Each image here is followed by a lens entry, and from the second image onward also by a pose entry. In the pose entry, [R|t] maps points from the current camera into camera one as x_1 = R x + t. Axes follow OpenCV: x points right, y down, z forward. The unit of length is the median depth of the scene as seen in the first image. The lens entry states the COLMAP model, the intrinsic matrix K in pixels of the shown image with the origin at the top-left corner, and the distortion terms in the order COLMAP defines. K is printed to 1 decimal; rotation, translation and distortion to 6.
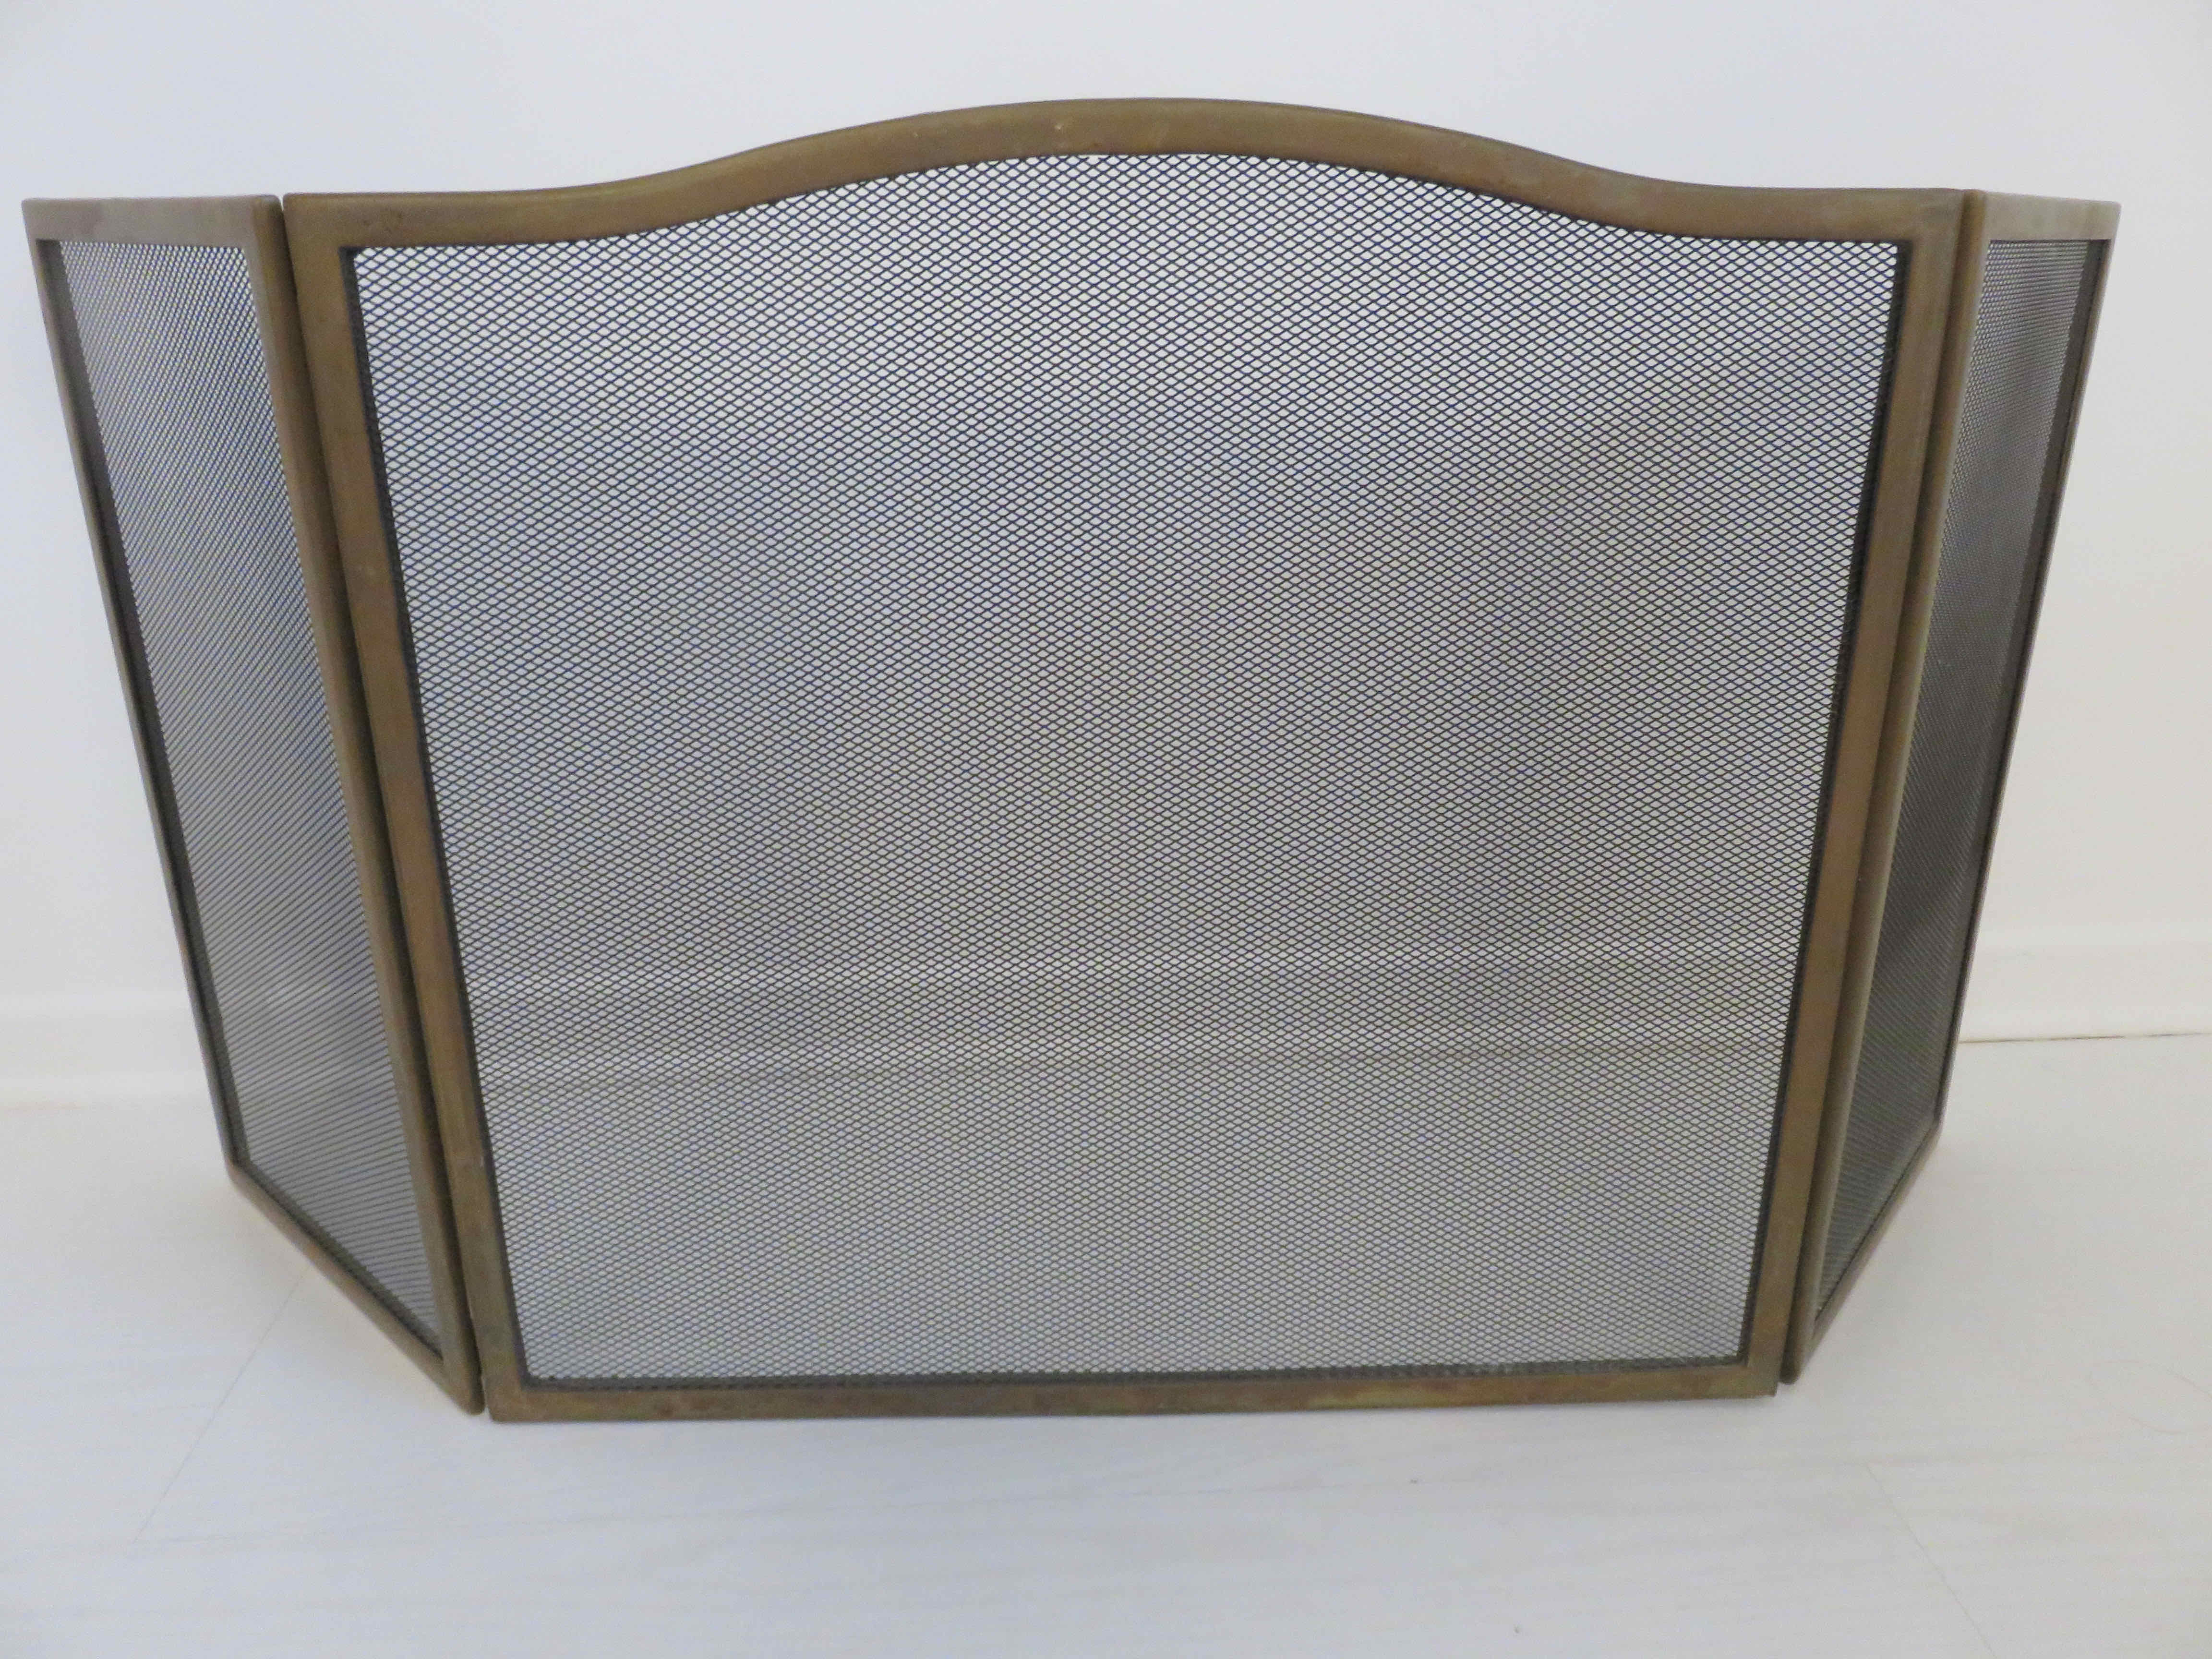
lens RADIAL K [[1648.4, 0, 1106.2], [0, 1648.4, 829.8], [0, 0, 1]] dist [-0.005028, 0.001386]
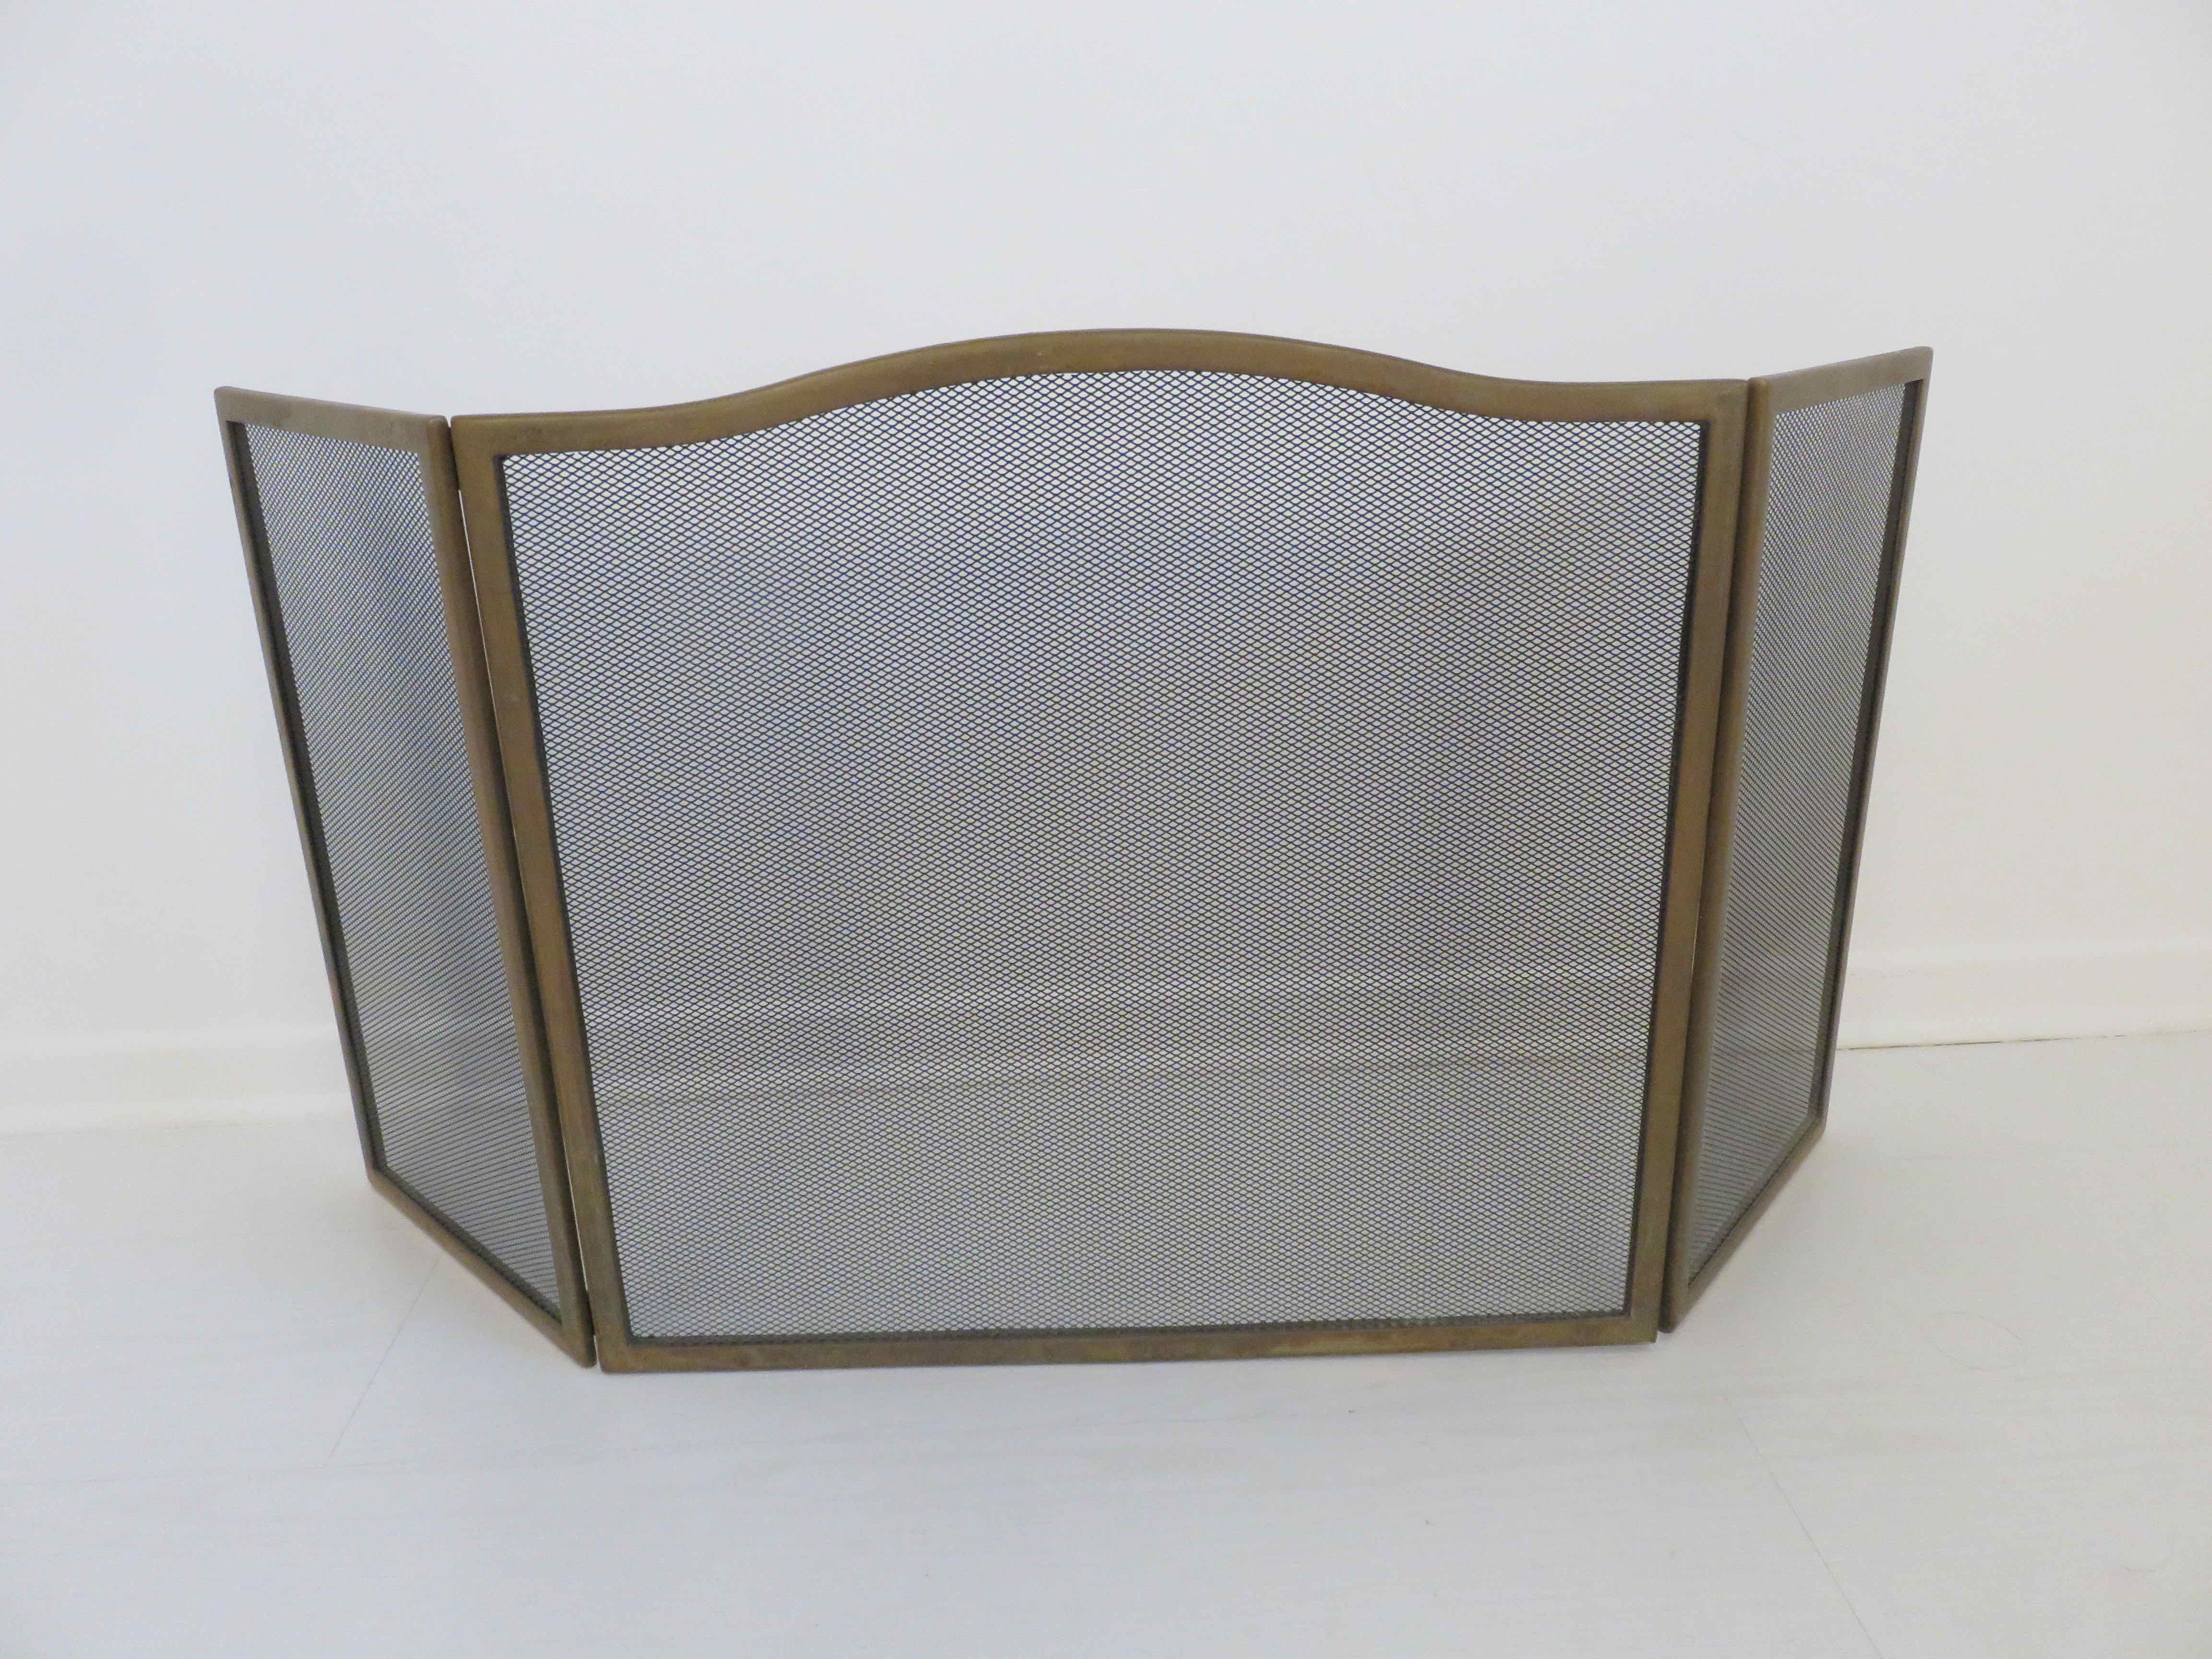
lens RADIAL K [[1648.4, 0, 1094.7], [0, 1648.4, 834.8], [0, 0, 1]] dist [-0.005028, 0.001386]
pose [[0.999607, -0.016120, -0.022939, 0.028710], [0.015910, 0.999830, -0.009344, -0.024785], [0.023085, 0.008975, 0.999693, -0.225636]]
